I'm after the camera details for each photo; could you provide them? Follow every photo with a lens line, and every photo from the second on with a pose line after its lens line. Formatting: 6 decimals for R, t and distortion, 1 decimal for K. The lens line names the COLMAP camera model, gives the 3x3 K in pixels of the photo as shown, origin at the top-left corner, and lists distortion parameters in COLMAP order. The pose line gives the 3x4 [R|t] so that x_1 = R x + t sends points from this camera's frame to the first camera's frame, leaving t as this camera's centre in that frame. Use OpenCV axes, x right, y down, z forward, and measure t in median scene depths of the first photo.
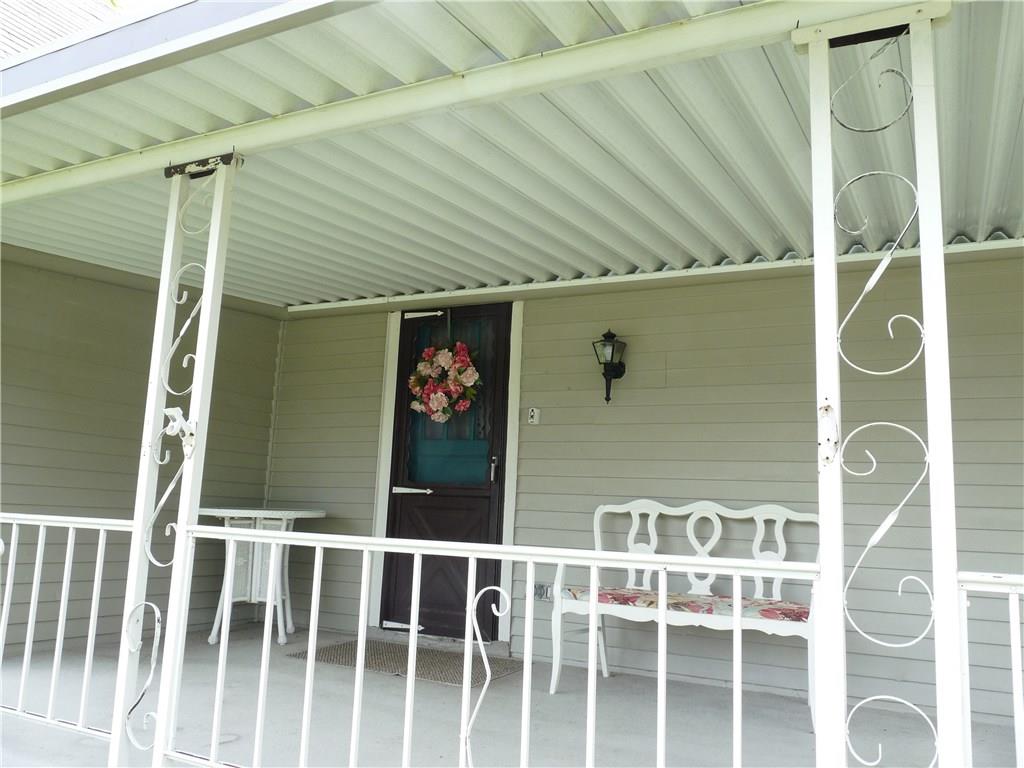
lens RADIAL K [[814.9, 0, 509.2], [0, 814.9, 380.1], [0, 0, 1]] dist [-0.003973, -0.048754]
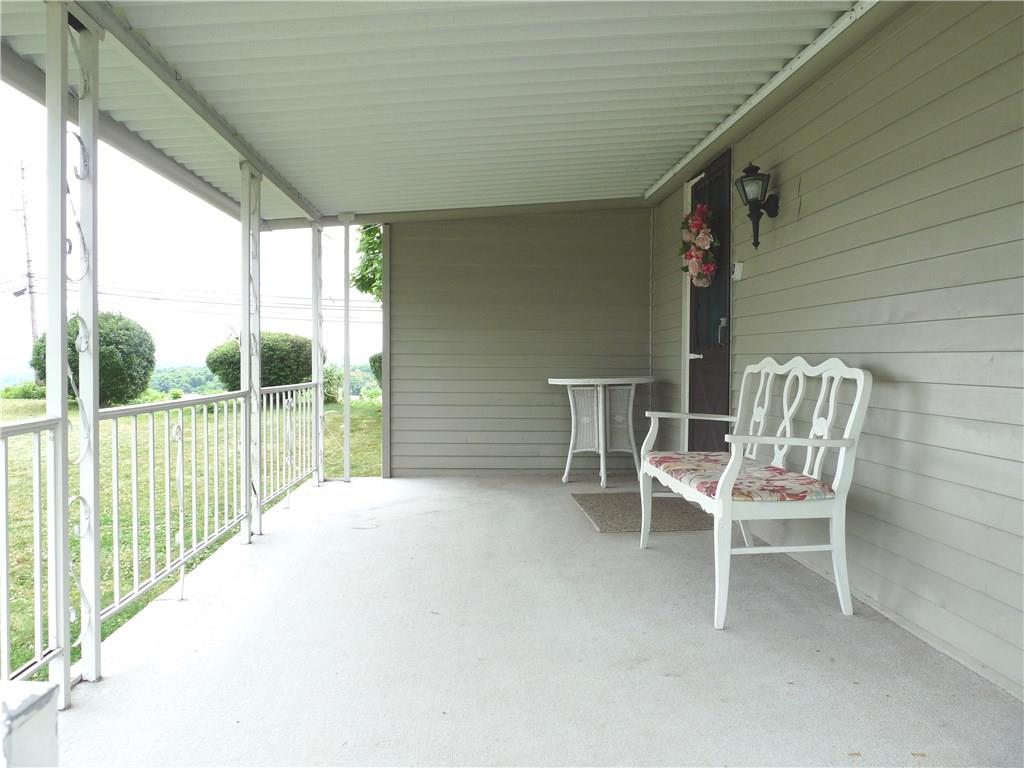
lens RADIAL K [[814.9, 0, 509.2], [0, 814.9, 380.1], [0, 0, 1]] dist [-0.003973, -0.048754]
pose [[0.504917, -0.020384, -0.862927, 0.668670], [0.159550, 0.984698, 0.070096, 0.057662], [0.848294, -0.173072, 0.500443, 0.289906]]
